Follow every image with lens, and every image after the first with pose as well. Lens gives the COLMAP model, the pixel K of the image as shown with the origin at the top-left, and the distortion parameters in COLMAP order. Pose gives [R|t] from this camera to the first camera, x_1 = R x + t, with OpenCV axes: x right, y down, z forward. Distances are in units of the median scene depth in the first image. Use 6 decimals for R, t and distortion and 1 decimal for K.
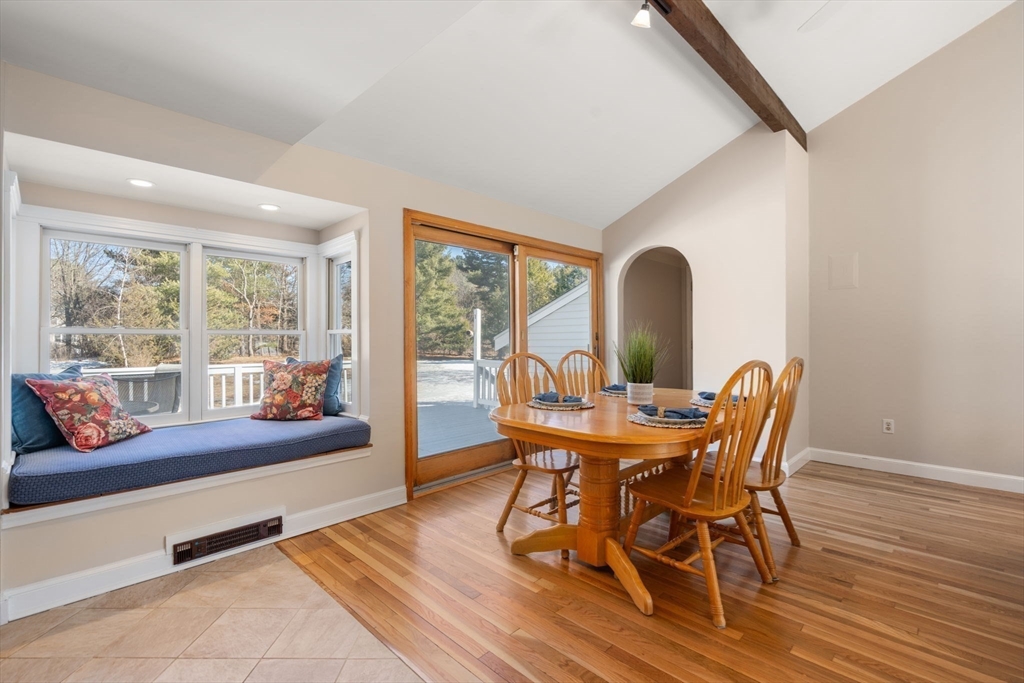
lens RADIAL K [[461.1, 0, 506.3], [0, 461.1, 342.1], [0, 0, 1]] dist [-0.005948, 0.000431]
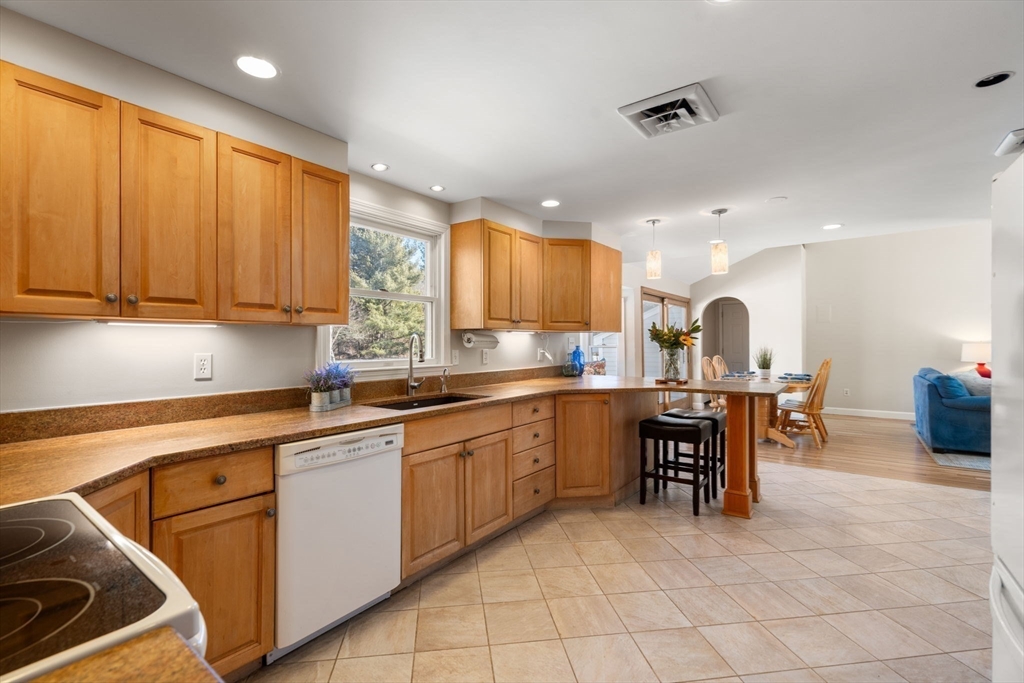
lens RADIAL K [[461.1, 0, 506.3], [0, 461.1, 342.1], [0, 0, 1]] dist [-0.005948, 0.000431]
pose [[0.991202, 0.000079, 0.132356, -1.157962], [0.001027, 0.999965, -0.008289, -0.030274], [-0.132352, 0.008352, 0.991168, -1.005047]]
